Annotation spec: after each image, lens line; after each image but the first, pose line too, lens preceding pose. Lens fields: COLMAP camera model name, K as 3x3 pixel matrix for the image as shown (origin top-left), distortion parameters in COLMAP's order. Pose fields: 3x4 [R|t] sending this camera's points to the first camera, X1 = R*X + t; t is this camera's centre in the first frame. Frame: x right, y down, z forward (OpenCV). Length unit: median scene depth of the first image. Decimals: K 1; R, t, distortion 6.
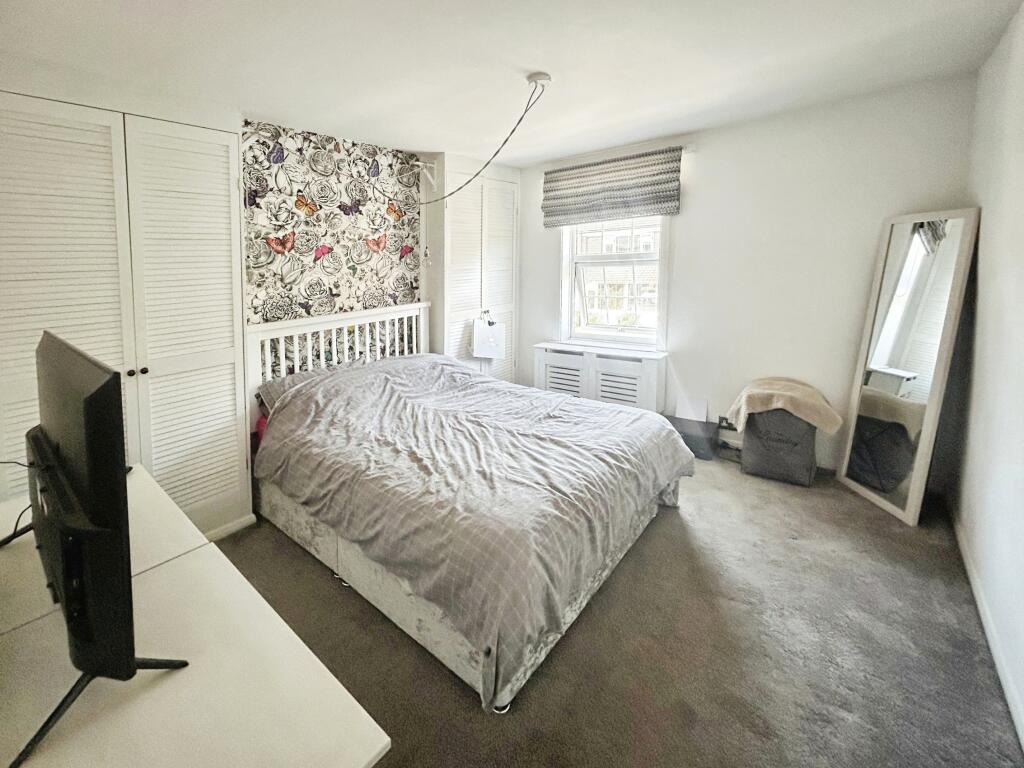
lens RADIAL K [[411.9, 0, 512.0], [0, 411.9, 384.0], [0, 0, 1]] dist [-0.001306, -0.000091]
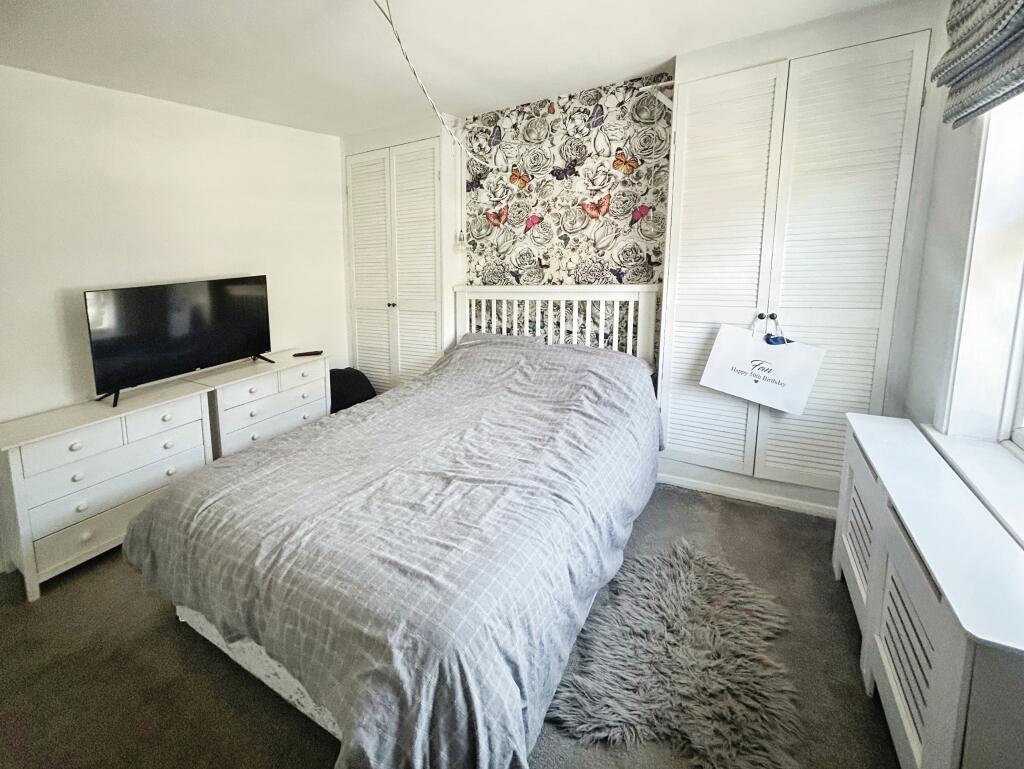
lens RADIAL K [[466.3, 0, 511.7], [0, 466.3, 344.2], [0, 0, 1]] dist [0.000237, -0.000054]
pose [[0.139819, 0.245943, -0.959147, 0.654964], [-0.231691, 0.949897, 0.209796, -0.260386], [0.962689, 0.192892, 0.189797, 0.779791]]
